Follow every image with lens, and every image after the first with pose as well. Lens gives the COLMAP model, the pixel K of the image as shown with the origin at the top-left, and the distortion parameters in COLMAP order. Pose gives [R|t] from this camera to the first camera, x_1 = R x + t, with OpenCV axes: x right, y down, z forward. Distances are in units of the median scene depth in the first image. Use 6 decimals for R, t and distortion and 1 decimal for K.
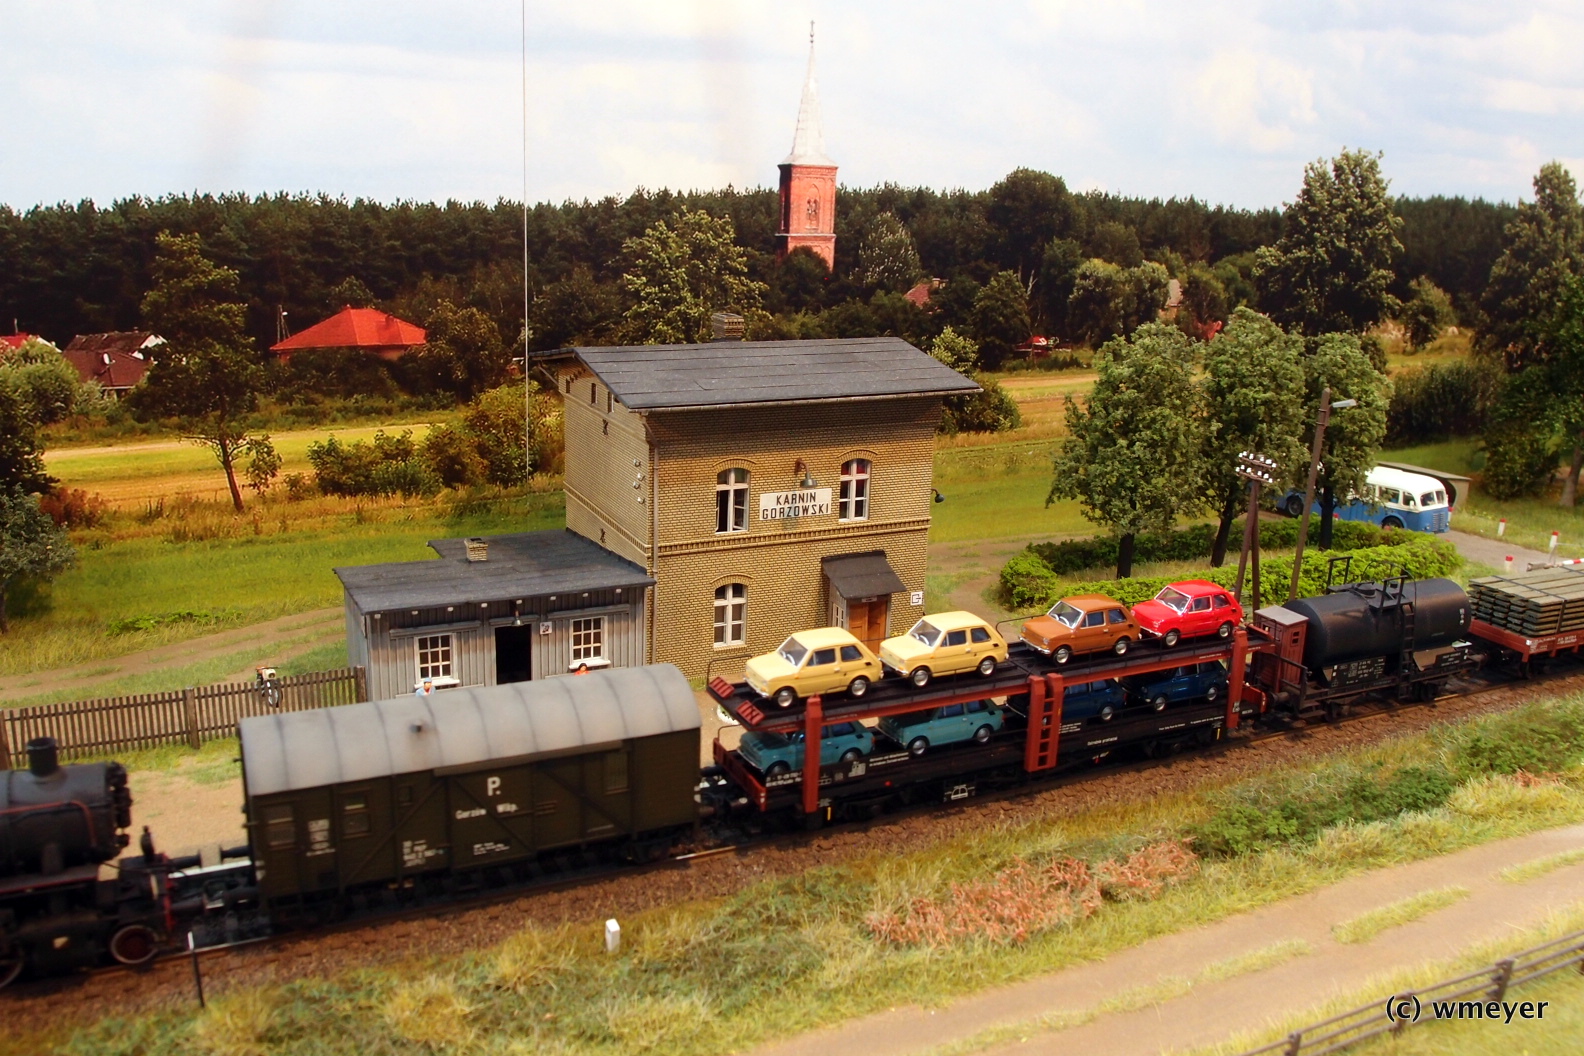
lens RADIAL K [[1260.4, 0, 792.0], [0, 1260.4, 528.0], [0, 0, 1]] dist [-0.066325, 0.023097]
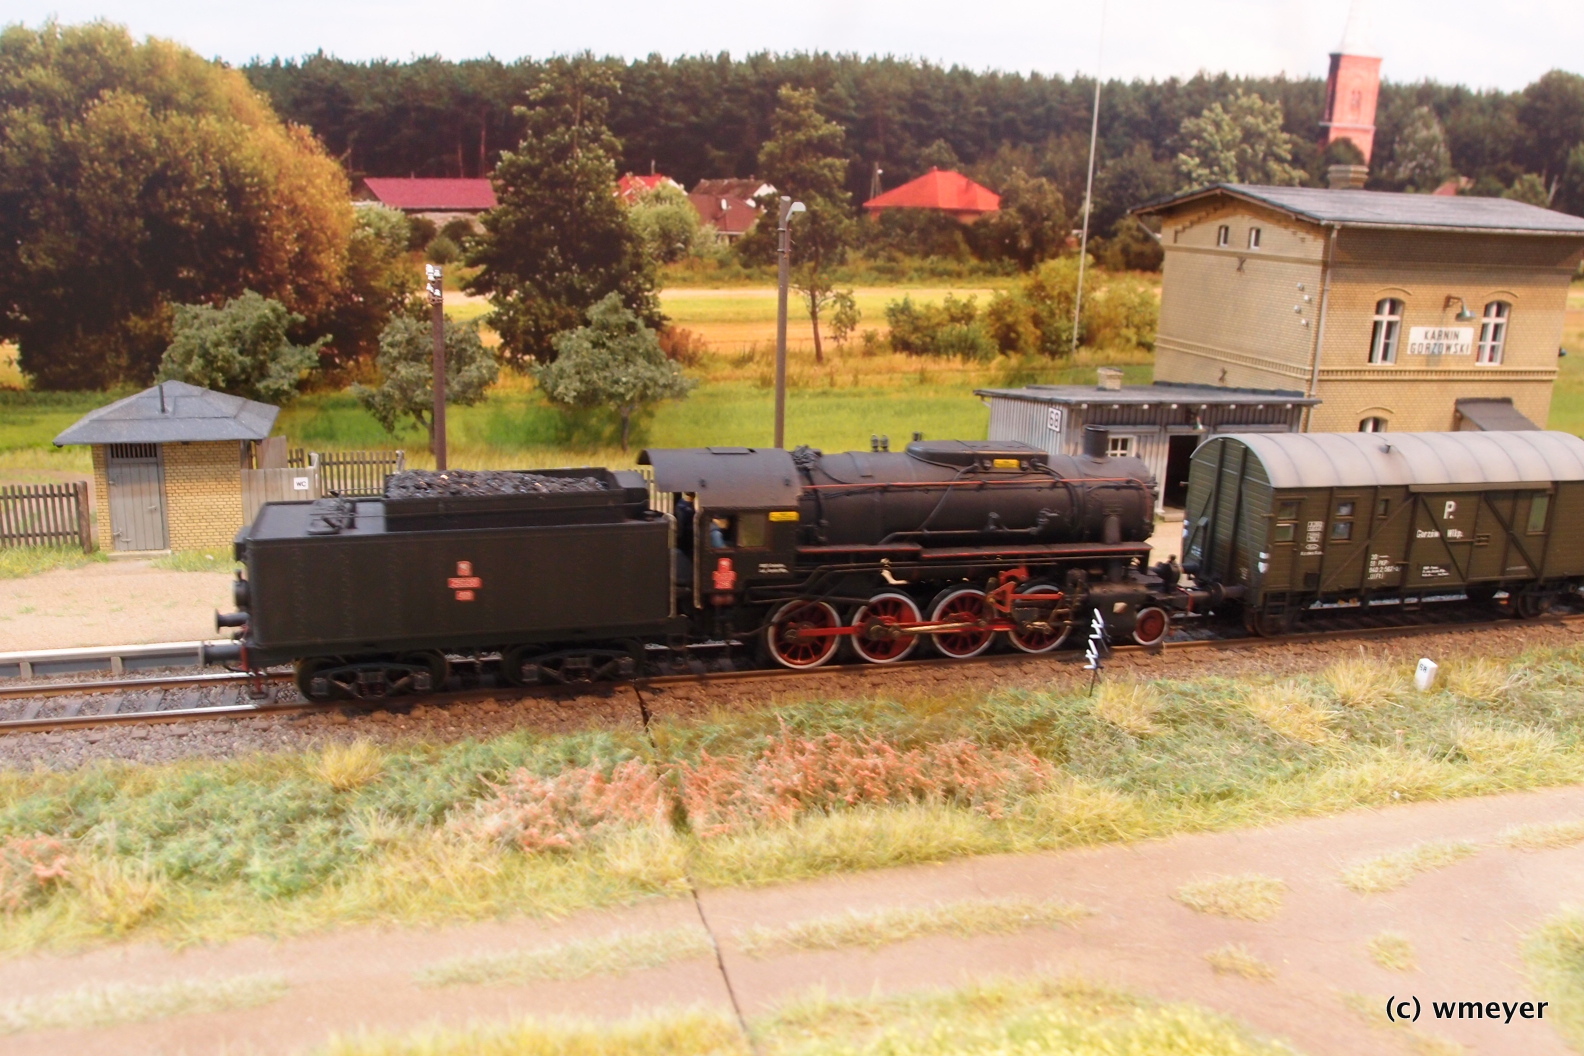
lens RADIAL K [[1271.8, 0, 792.0], [0, 1271.8, 528.0], [0, 0, 1]] dist [-0.090112, 0.050031]
pose [[0.987085, 0.041597, -0.154702, -0.274676], [-0.046201, 0.998586, -0.026285, 0.142119], [0.153390, 0.033093, 0.987611, -0.041817]]
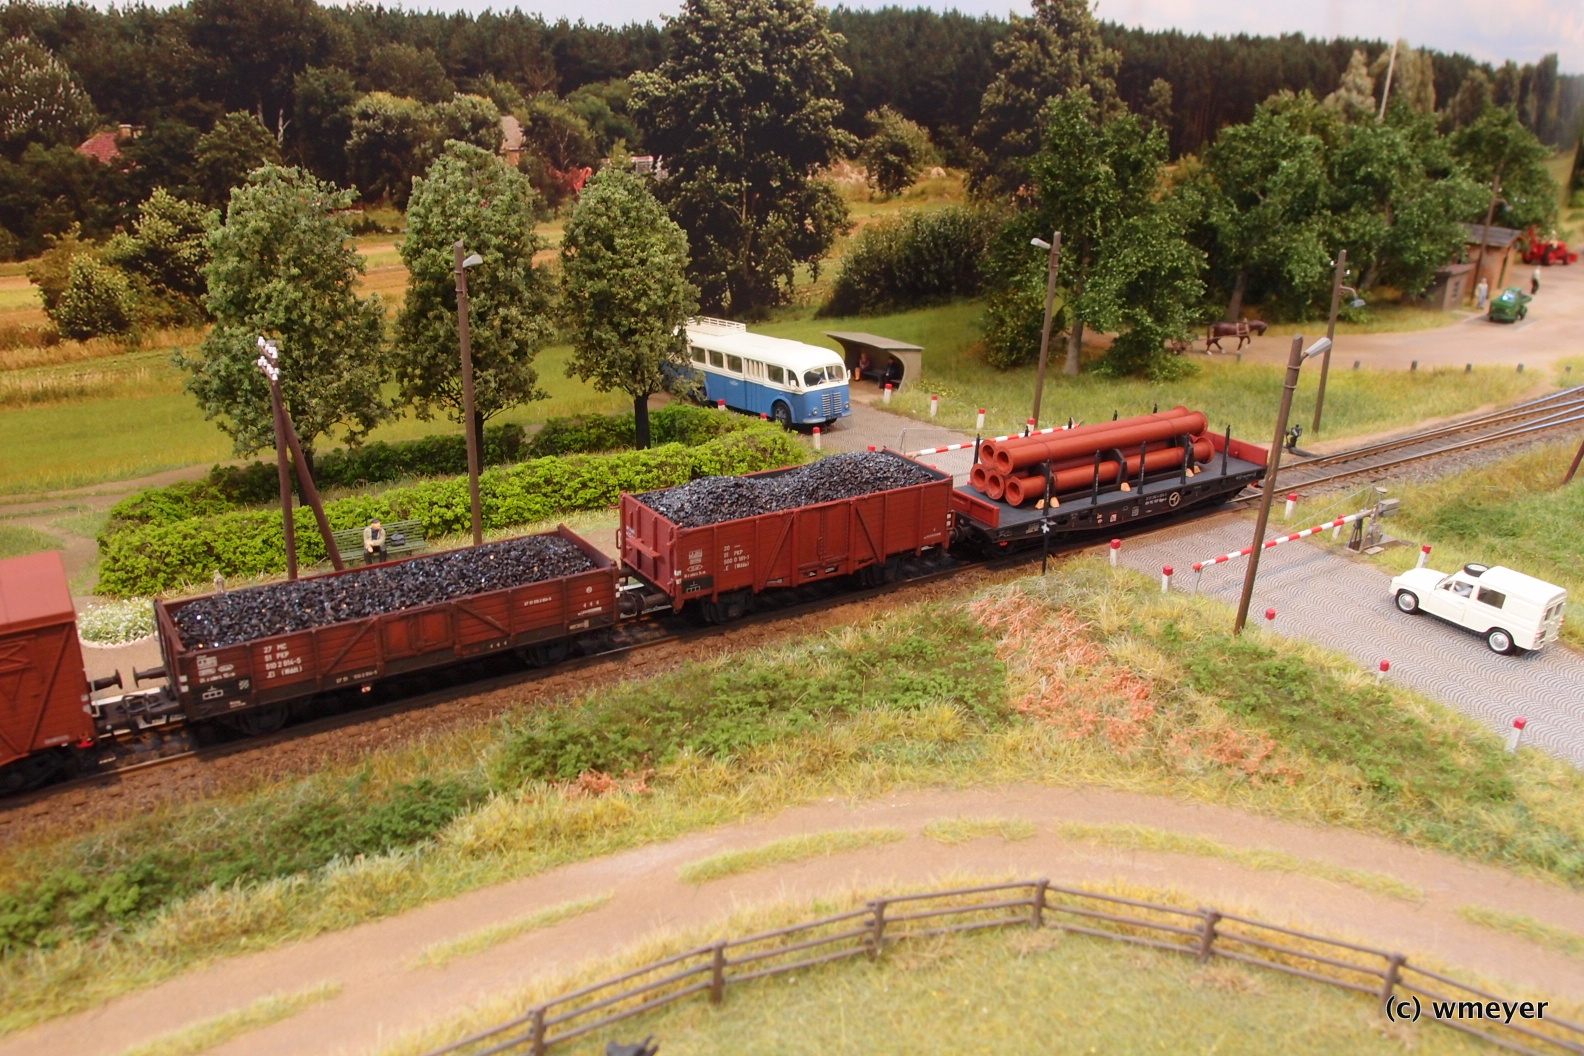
lens RADIAL K [[1271.8, 0, 792.0], [0, 1271.8, 528.0], [0, 0, 1]] dist [-0.090112, 0.050031]
pose [[0.990882, -0.061994, 0.119622, 0.459398], [0.051181, 0.994495, 0.091437, -0.002313], [-0.124632, -0.084481, 0.988600, 0.203339]]
